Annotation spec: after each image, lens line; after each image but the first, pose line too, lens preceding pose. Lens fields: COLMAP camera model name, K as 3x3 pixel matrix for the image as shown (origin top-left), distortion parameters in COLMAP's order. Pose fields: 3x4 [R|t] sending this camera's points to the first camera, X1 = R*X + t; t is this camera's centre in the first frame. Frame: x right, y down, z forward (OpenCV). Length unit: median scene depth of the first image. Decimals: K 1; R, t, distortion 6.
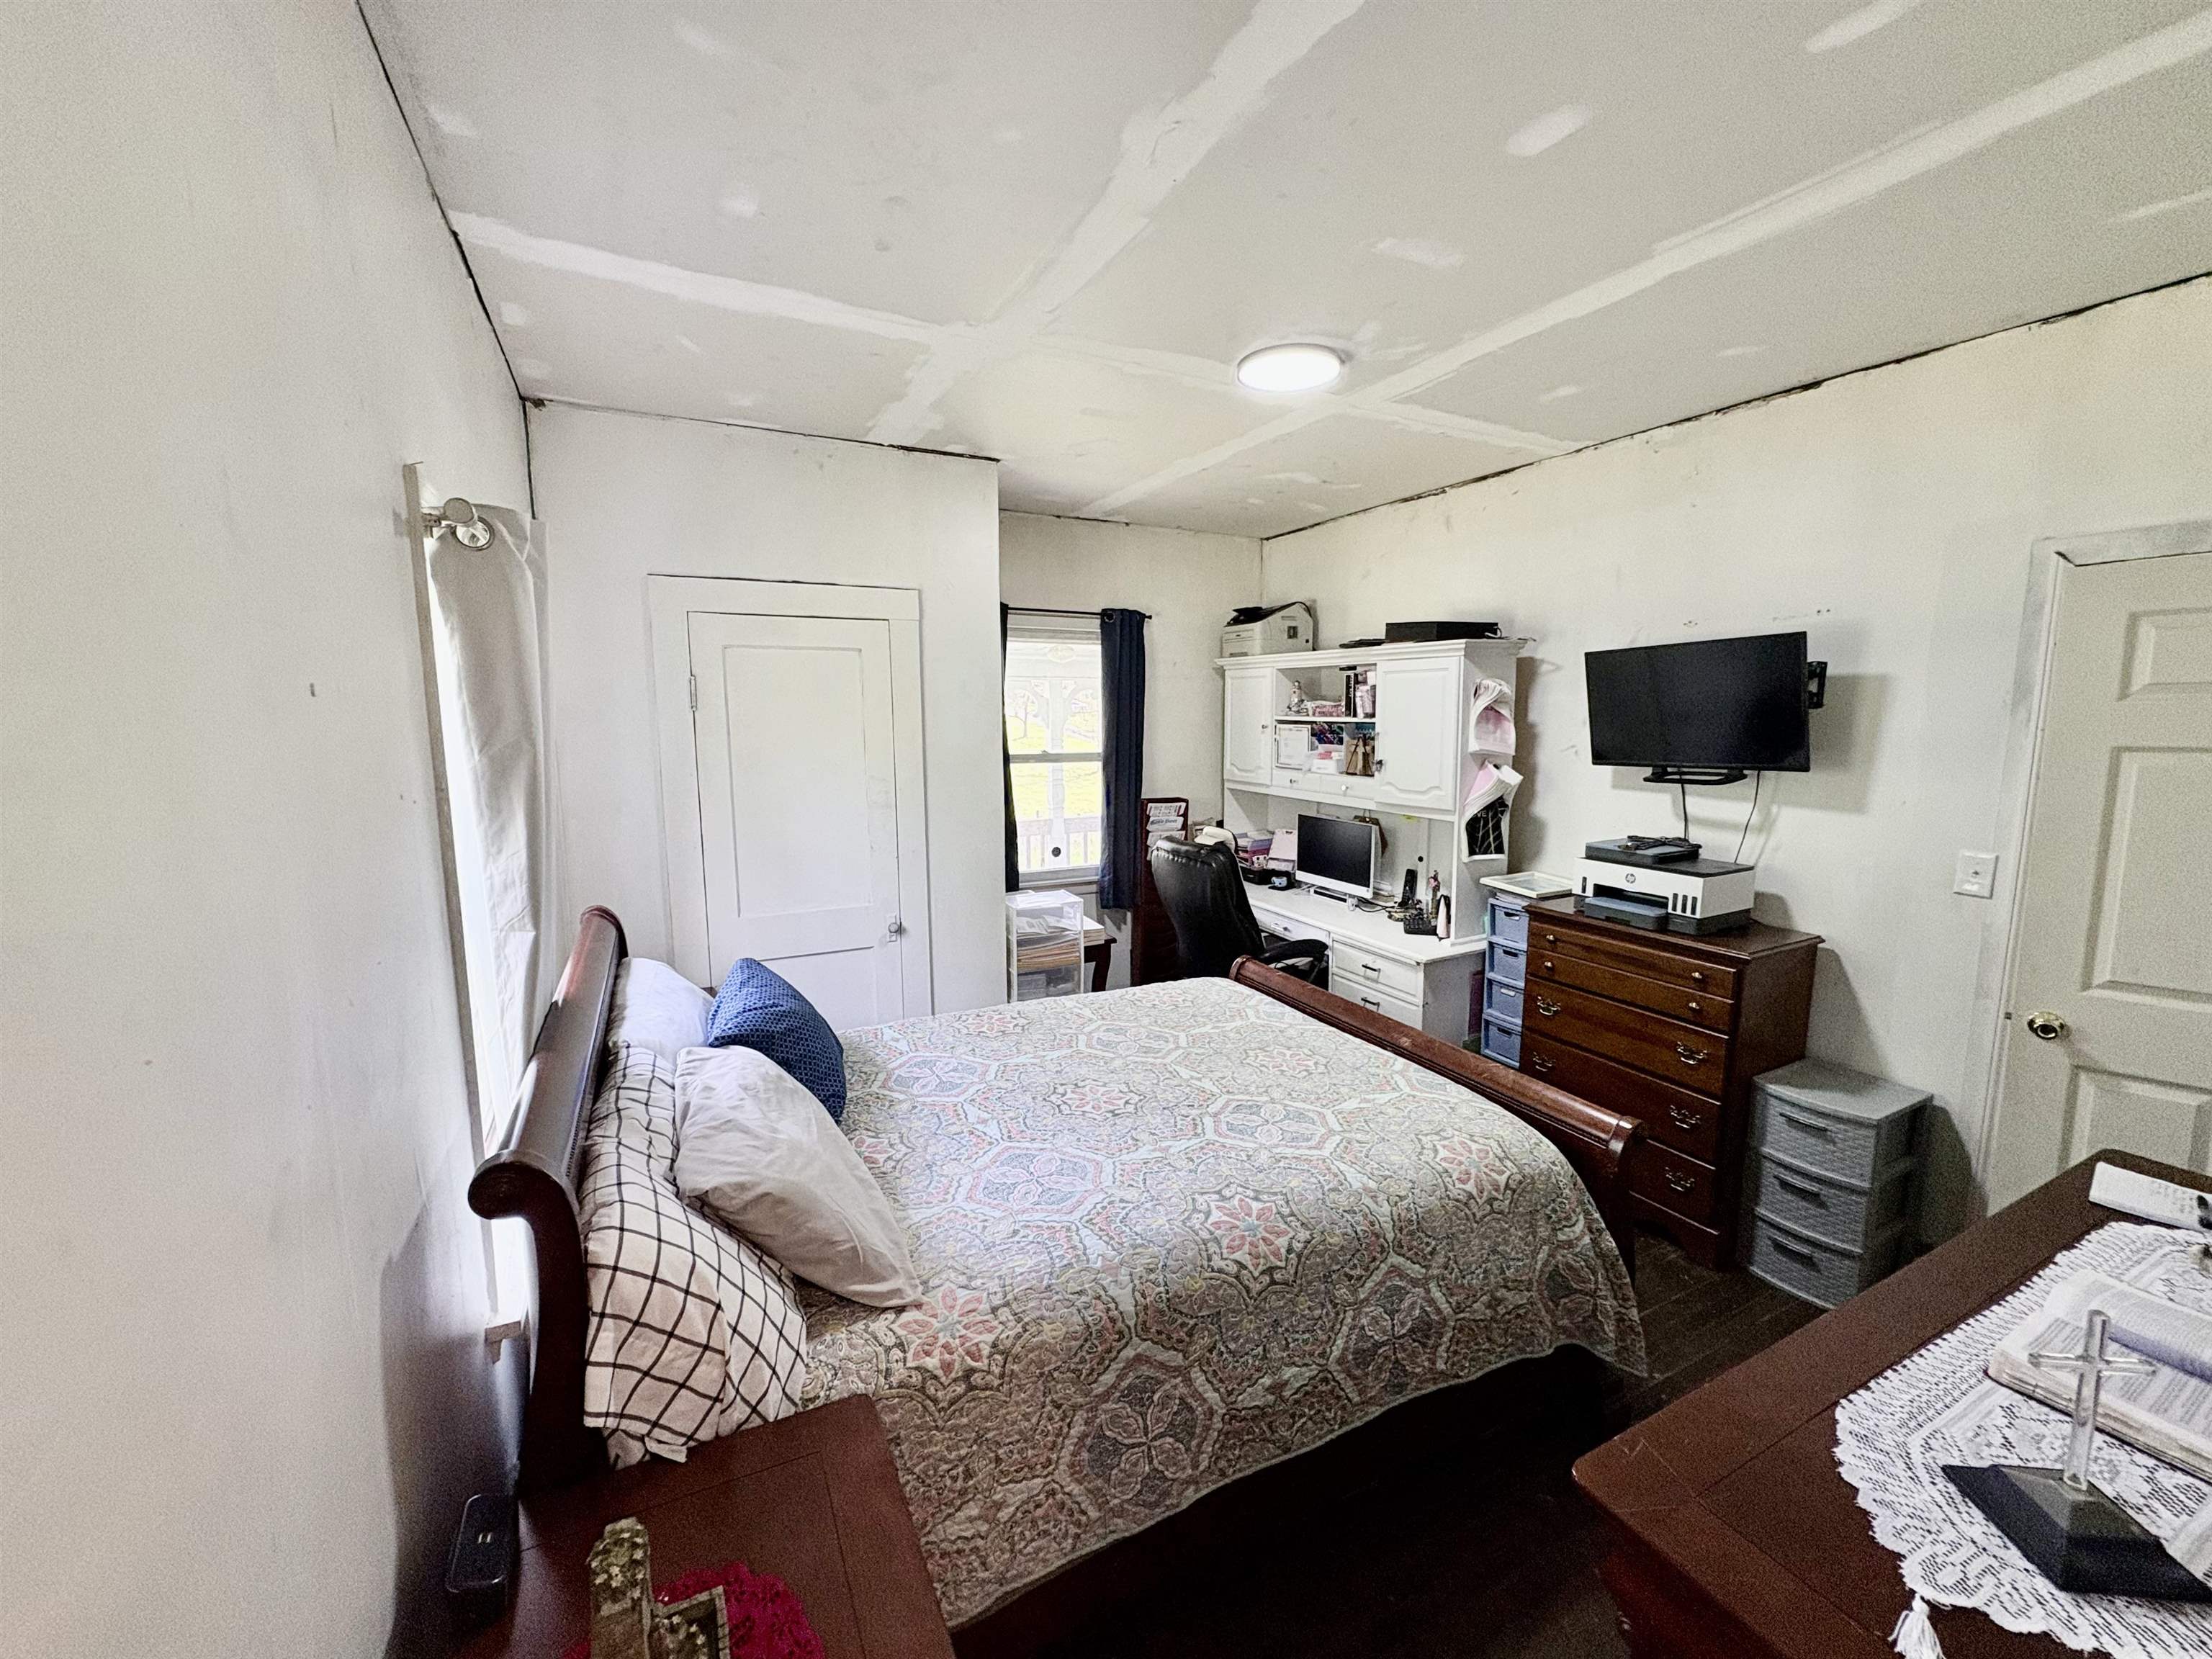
lens RADIAL K [[879.3, 0, 1106.7], [0, 879.3, 826.7], [0, 0, 1]] dist [-0.000115, -0.000005]
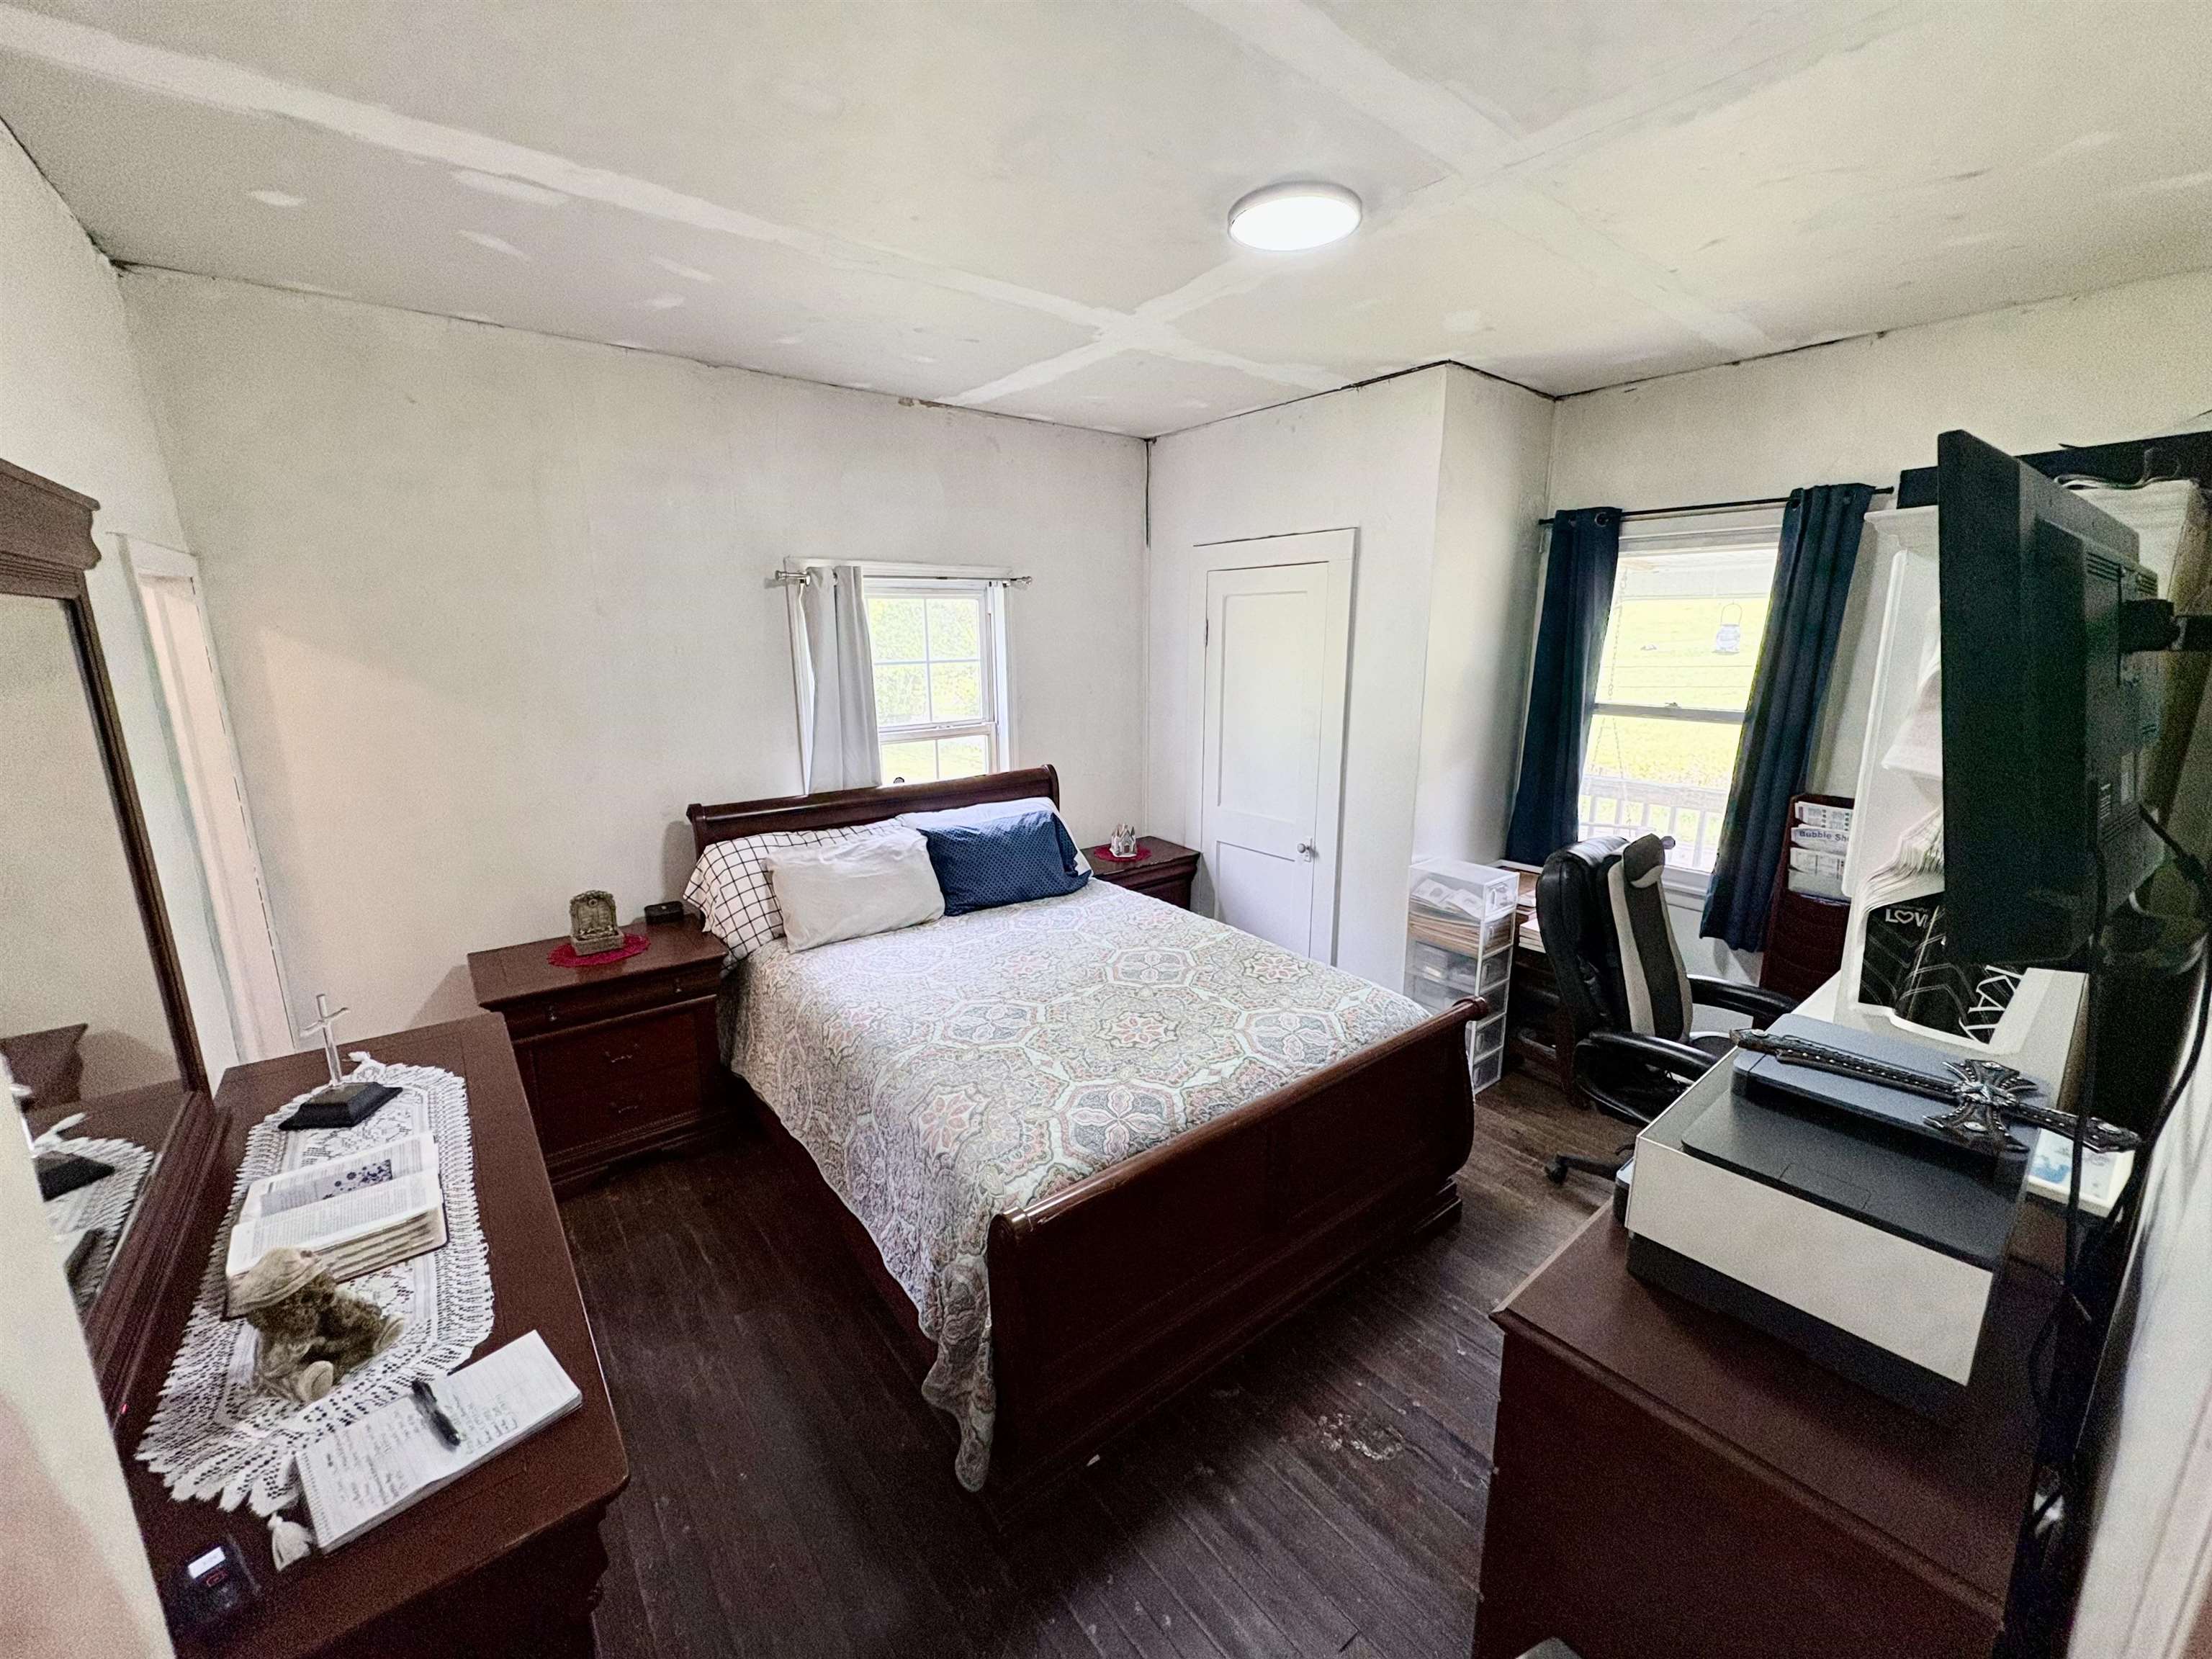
lens RADIAL K [[879.3, 0, 1105.0], [0, 879.3, 824.4], [0, 0, 1]] dist [-0.000115, -0.000005]
pose [[0.194729, 0.212913, -0.957470, 1.275492], [-0.123963, 0.973671, 0.191304, -0.157773], [0.972992, 0.081438, 0.215996, 0.878426]]
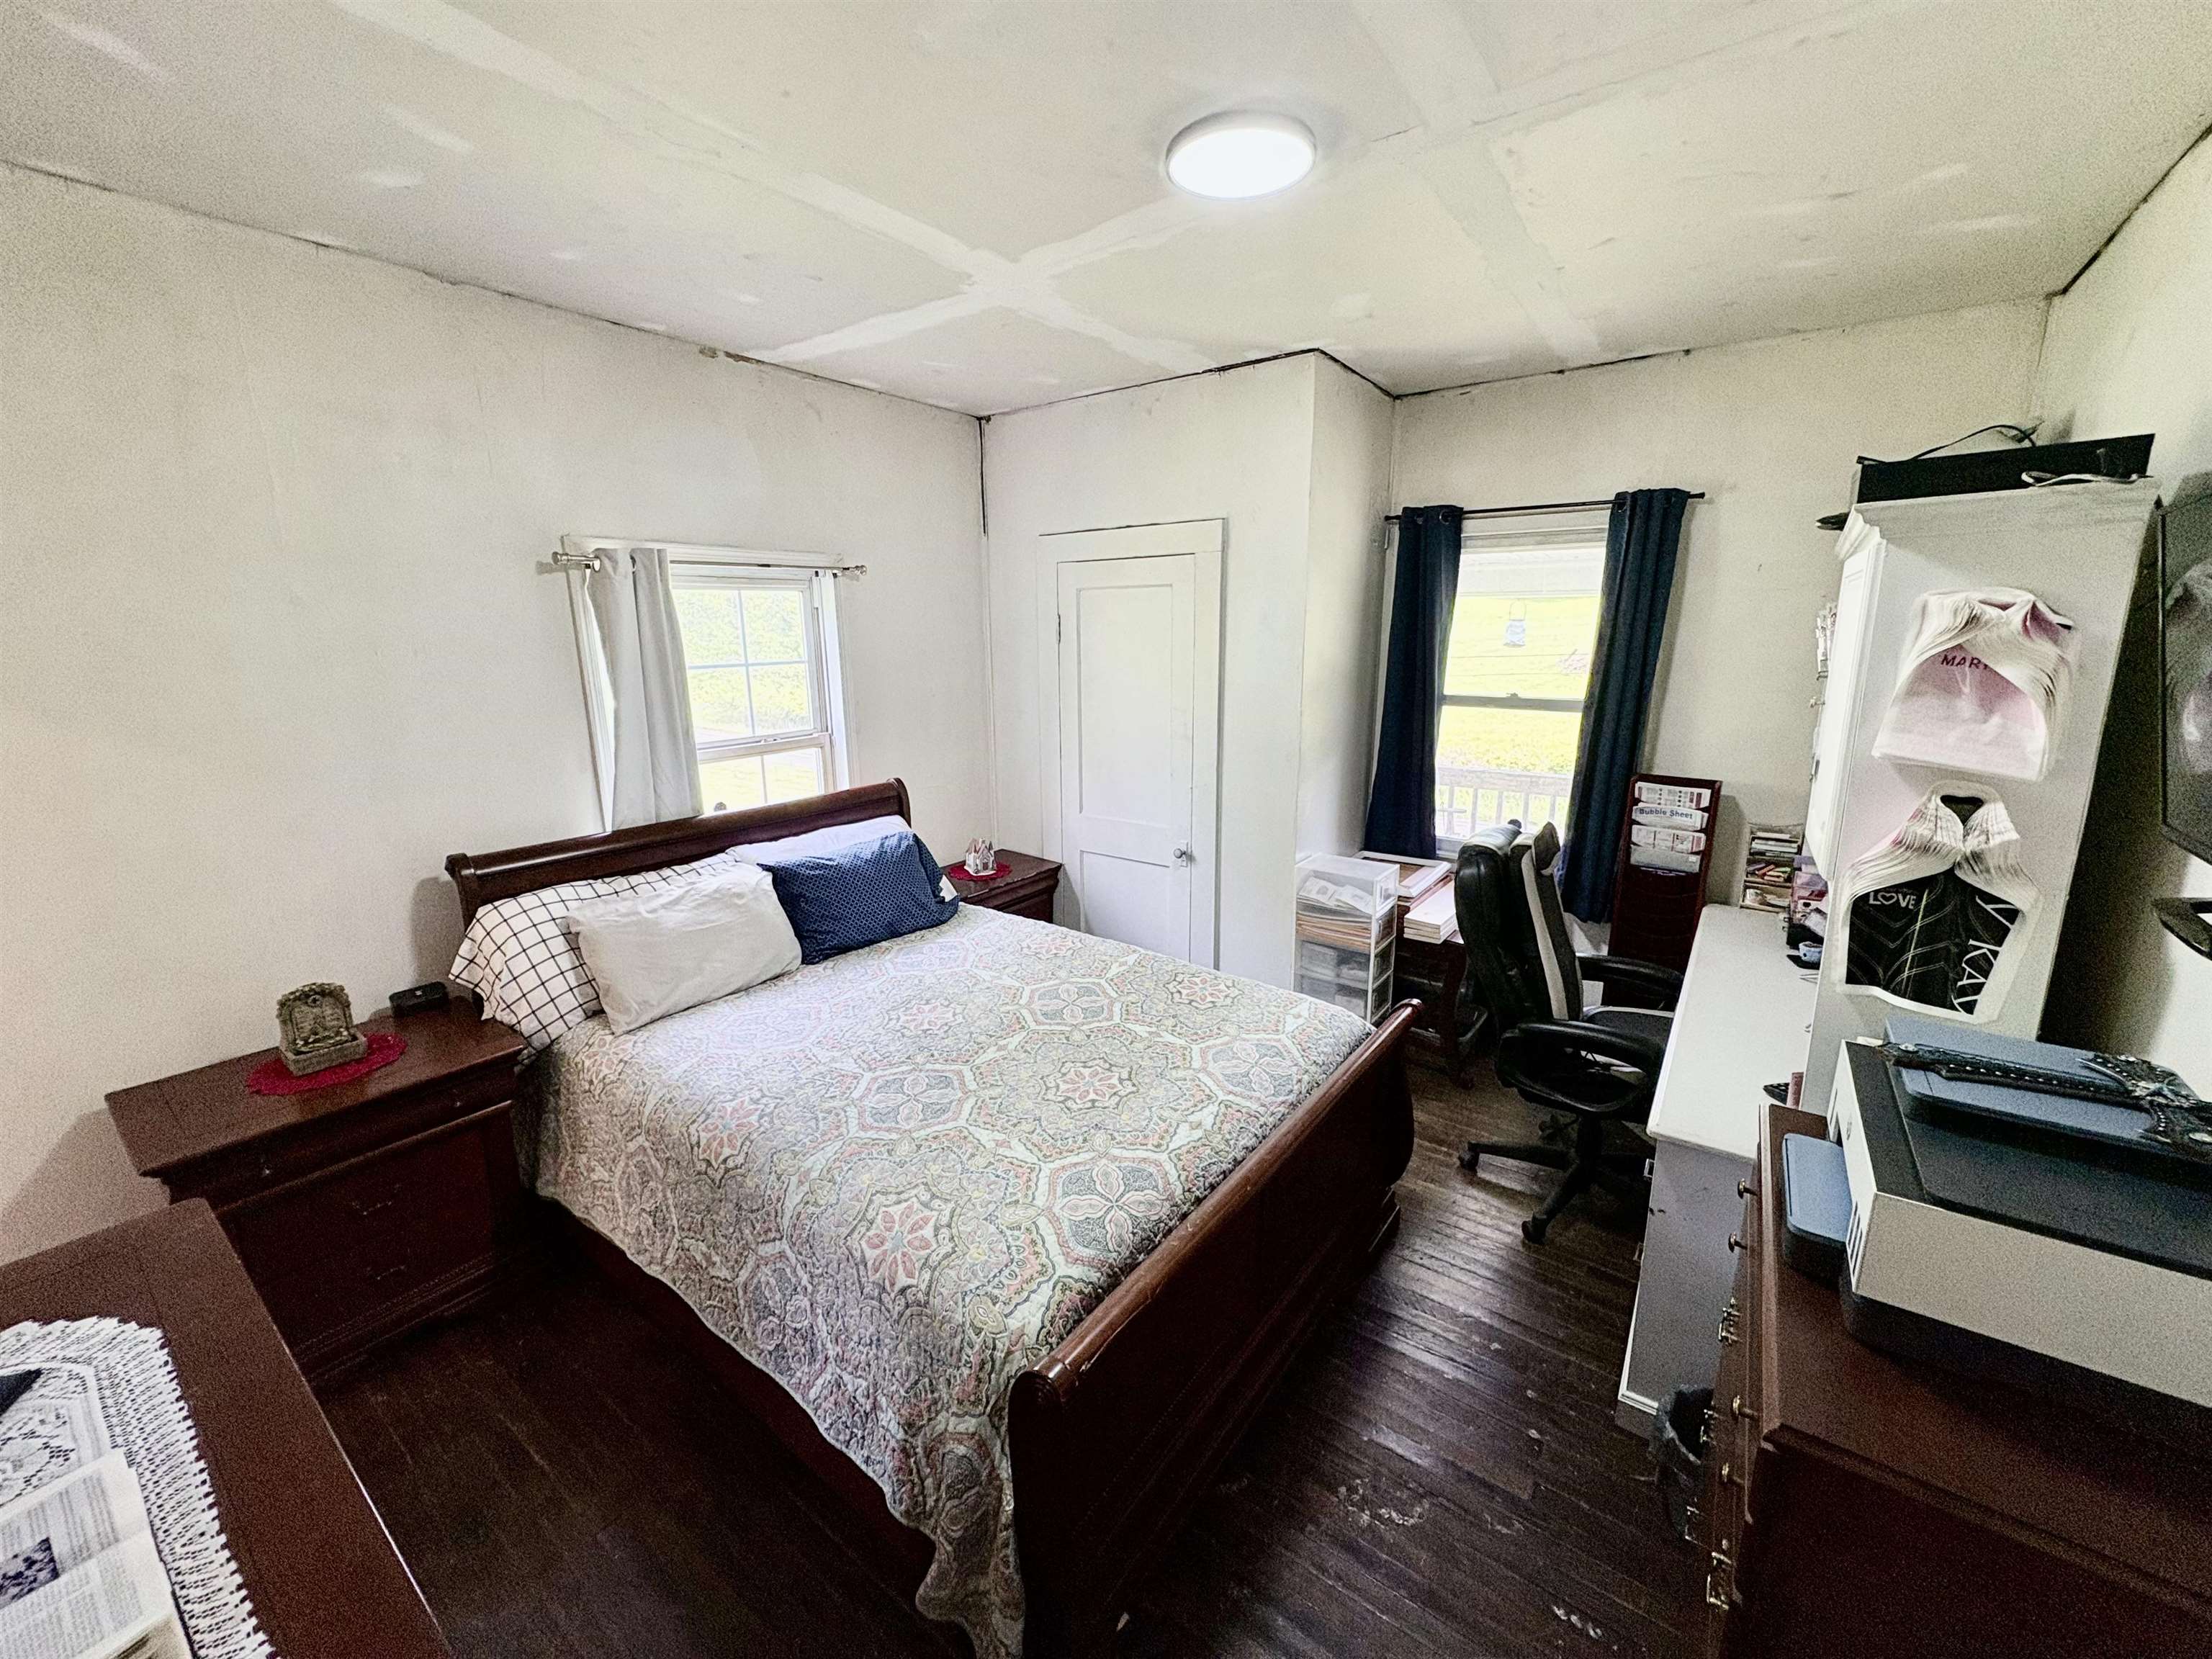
lens RADIAL K [[879.3, 0, 1105.0], [0, 879.3, 824.4], [0, 0, 1]] dist [-0.000115, -0.000005]
pose [[0.443957, 0.195340, -0.874497, 1.066418], [-0.109717, 0.980455, 0.163308, -0.136841], [0.889305, 0.023445, 0.456713, 0.743235]]
